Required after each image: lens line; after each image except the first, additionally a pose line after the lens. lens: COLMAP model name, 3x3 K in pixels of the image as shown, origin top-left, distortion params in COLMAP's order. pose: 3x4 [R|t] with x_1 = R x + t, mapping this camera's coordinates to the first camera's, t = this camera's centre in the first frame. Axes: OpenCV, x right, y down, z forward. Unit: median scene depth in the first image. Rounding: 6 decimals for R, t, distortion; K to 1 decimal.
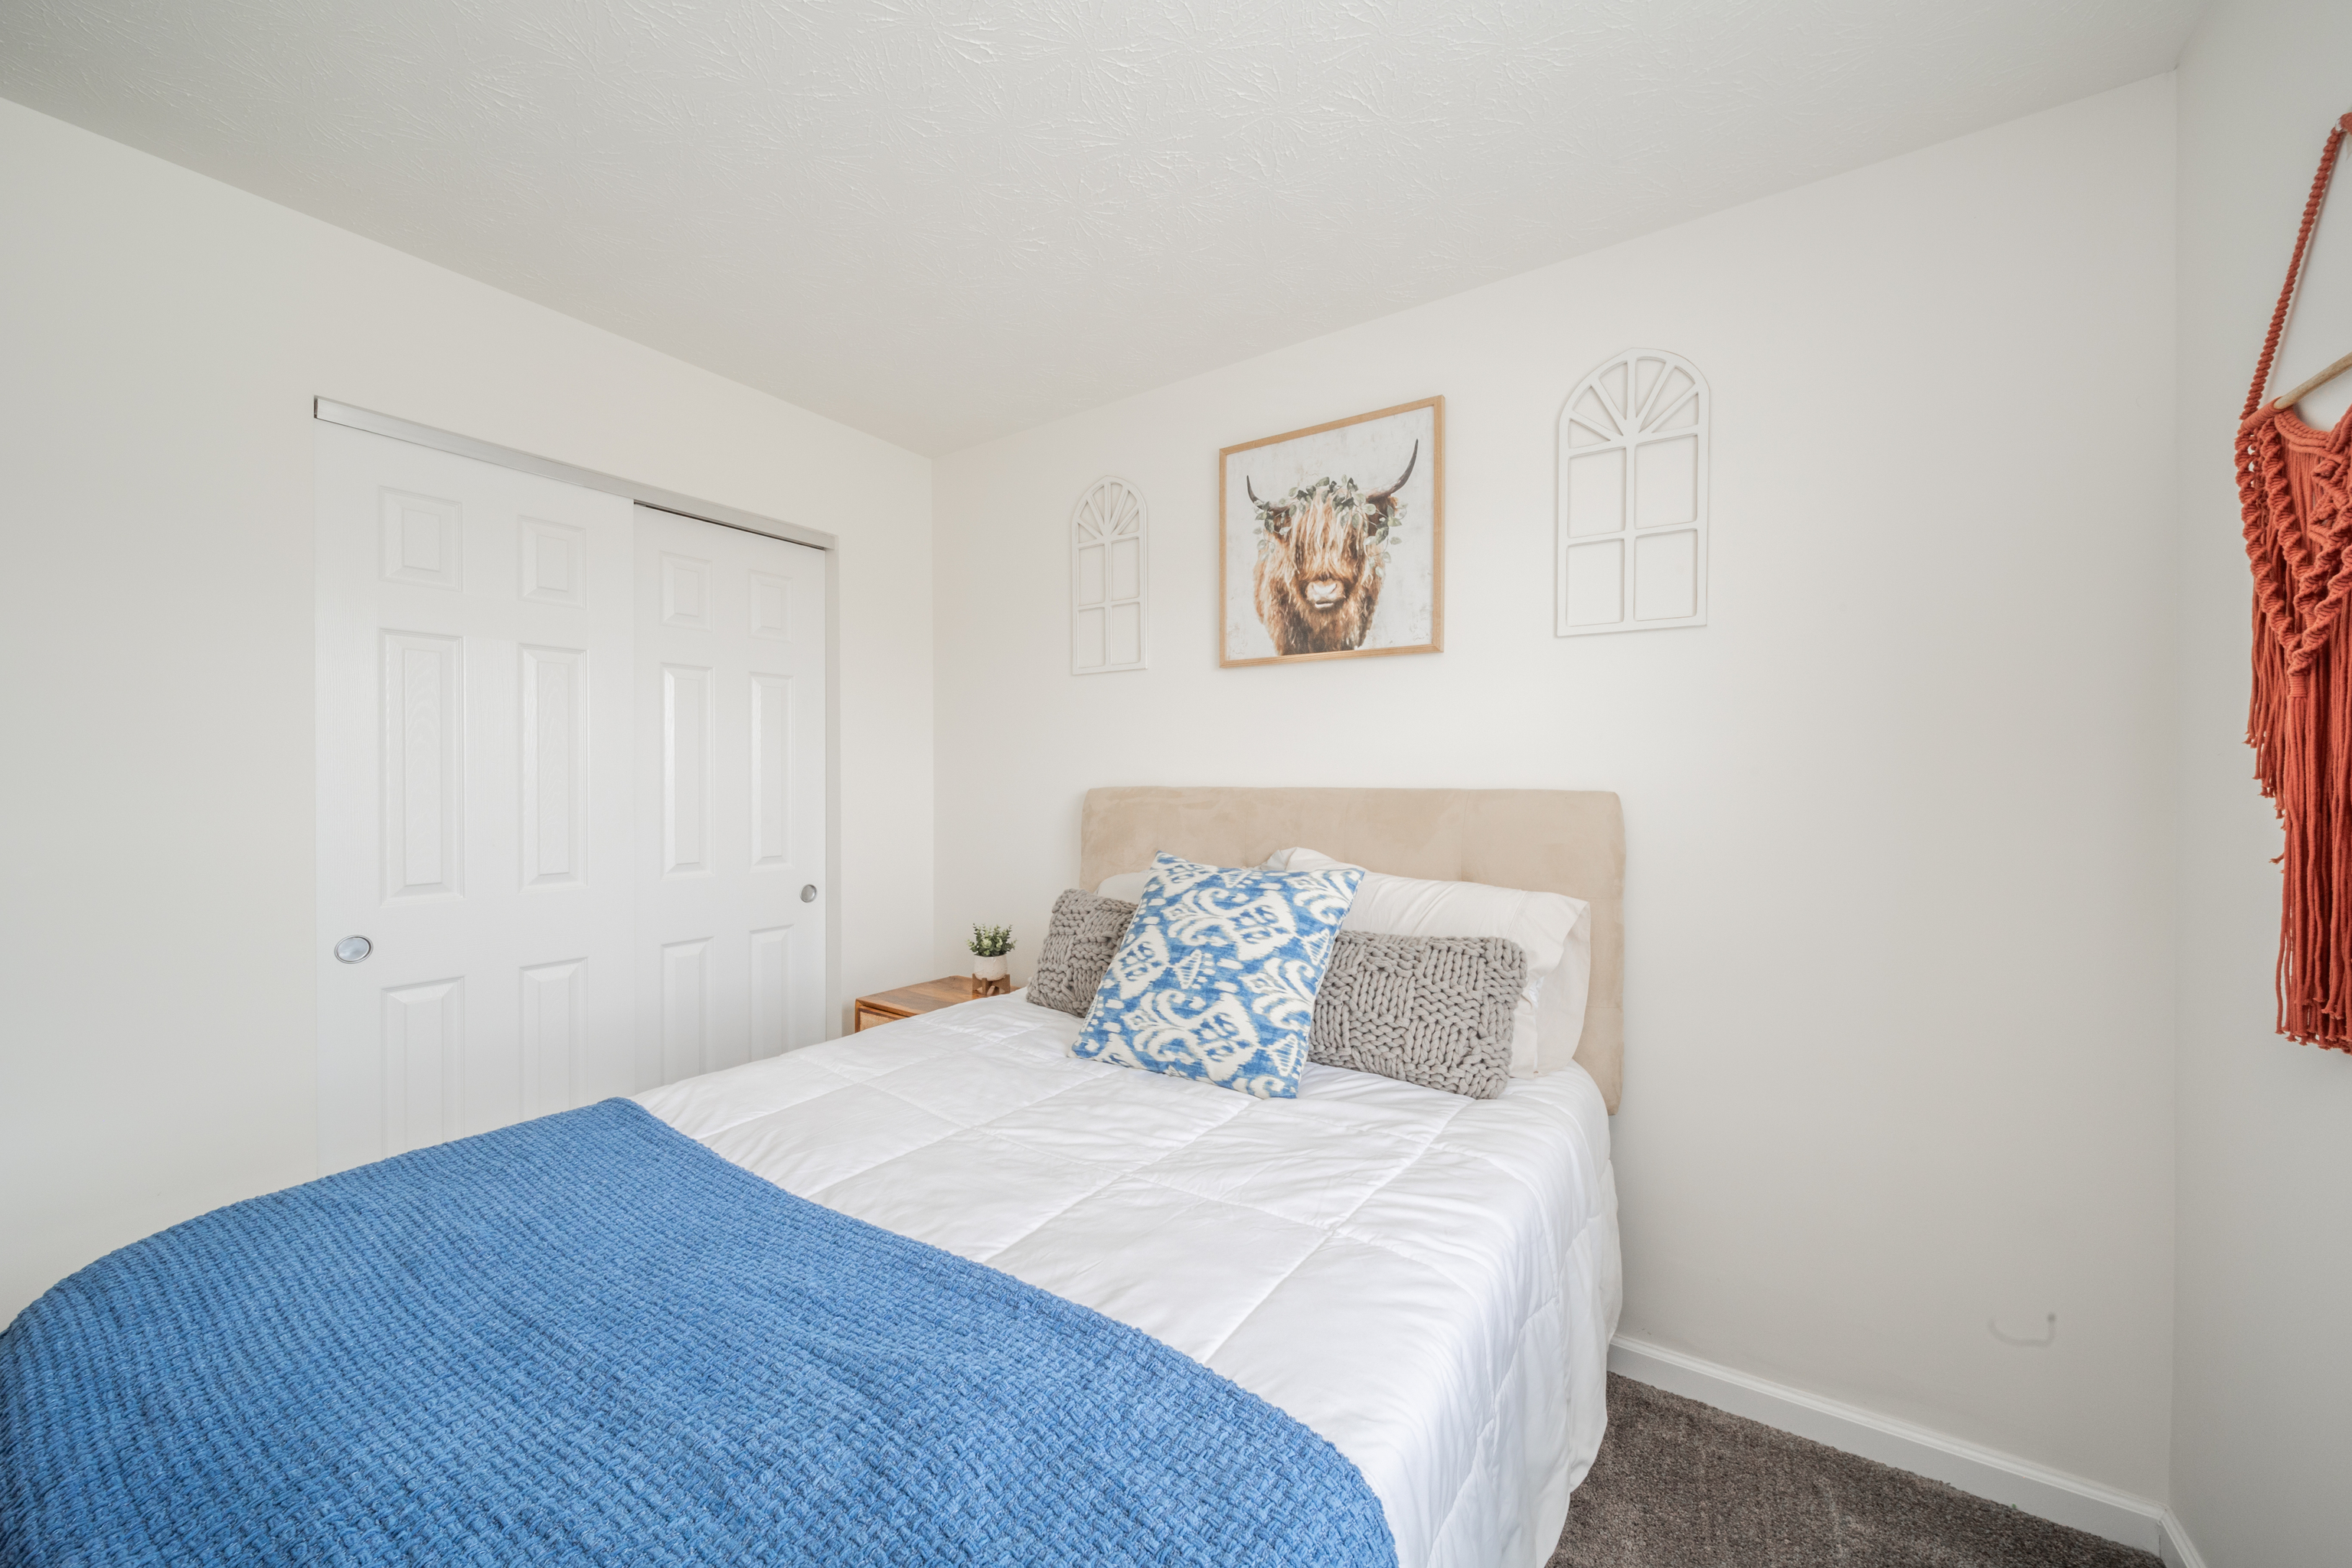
lens RADIAL K [[846.5, 0, 1179.6], [0, 846.5, 779.8], [0, 0, 1]] dist [0.002890, -0.001232]
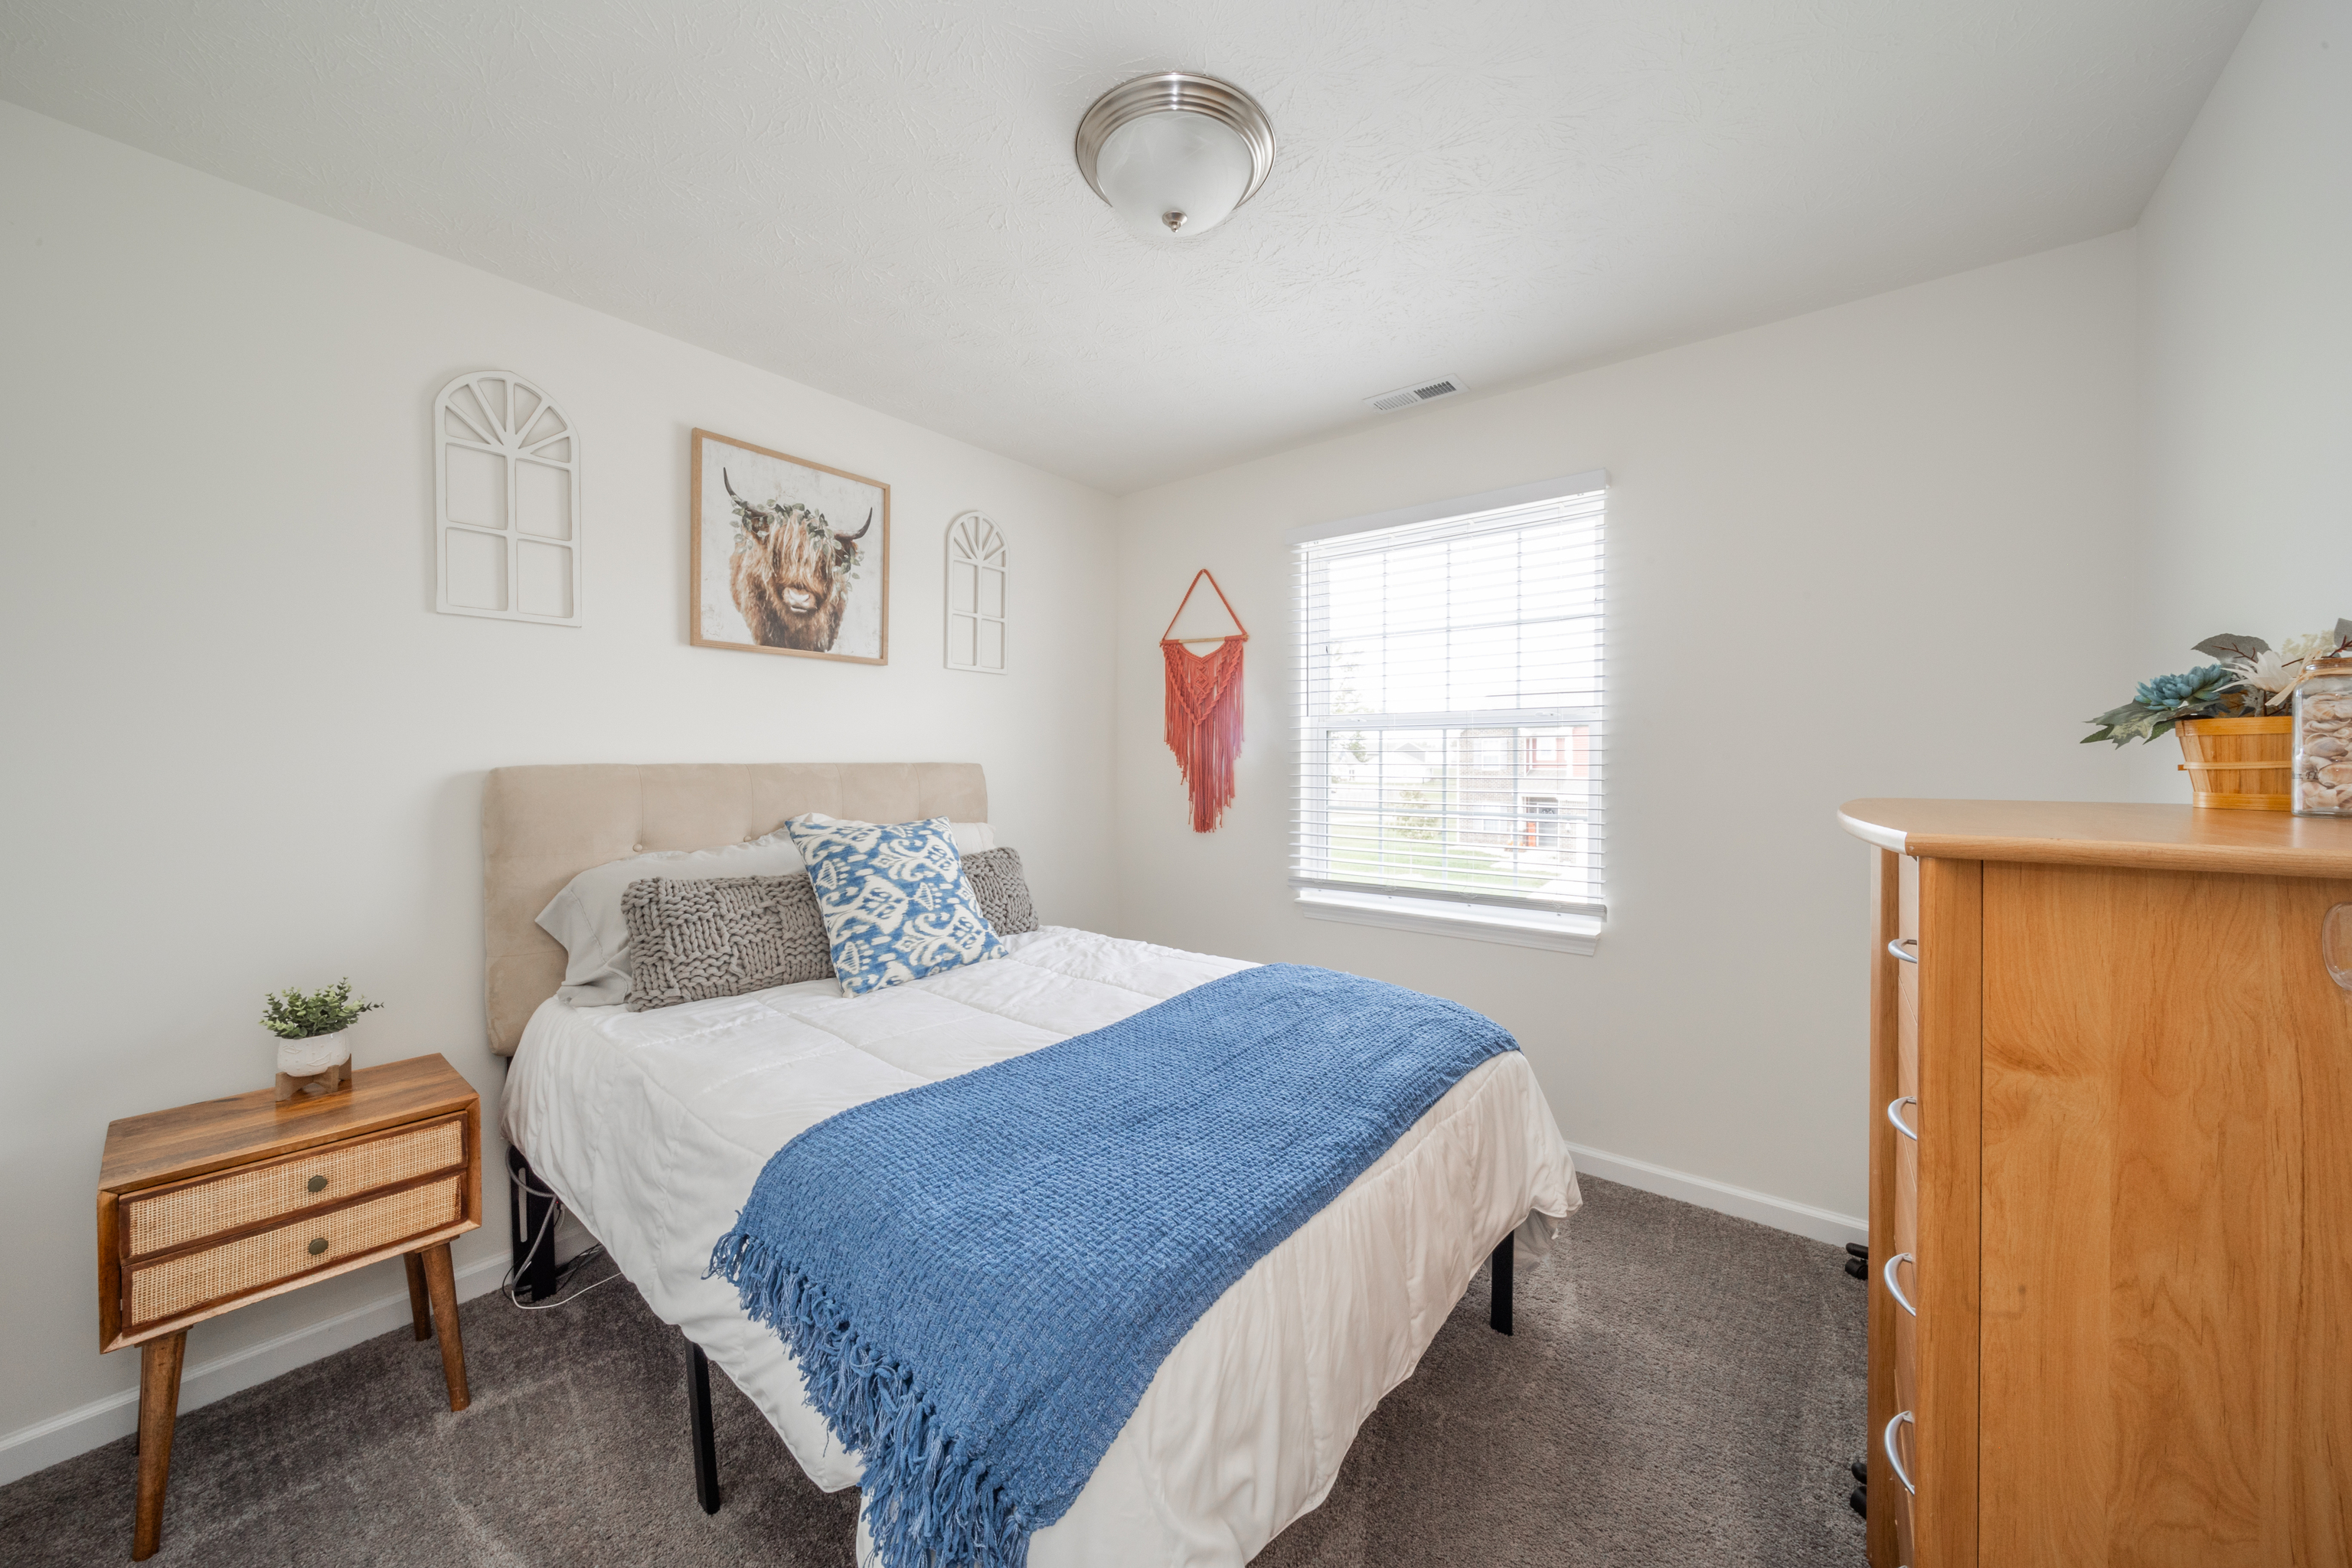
lens RADIAL K [[846.5, 0, 1177.0], [0, 846.5, 769.6], [0, 0, 1]] dist [0.002890, -0.001232]
pose [[0.075926, -0.014362, 0.997010, -0.990357], [0.003867, 0.999893, 0.014109, 0.003683], [-0.997106, 0.002784, 0.075974, 0.382377]]
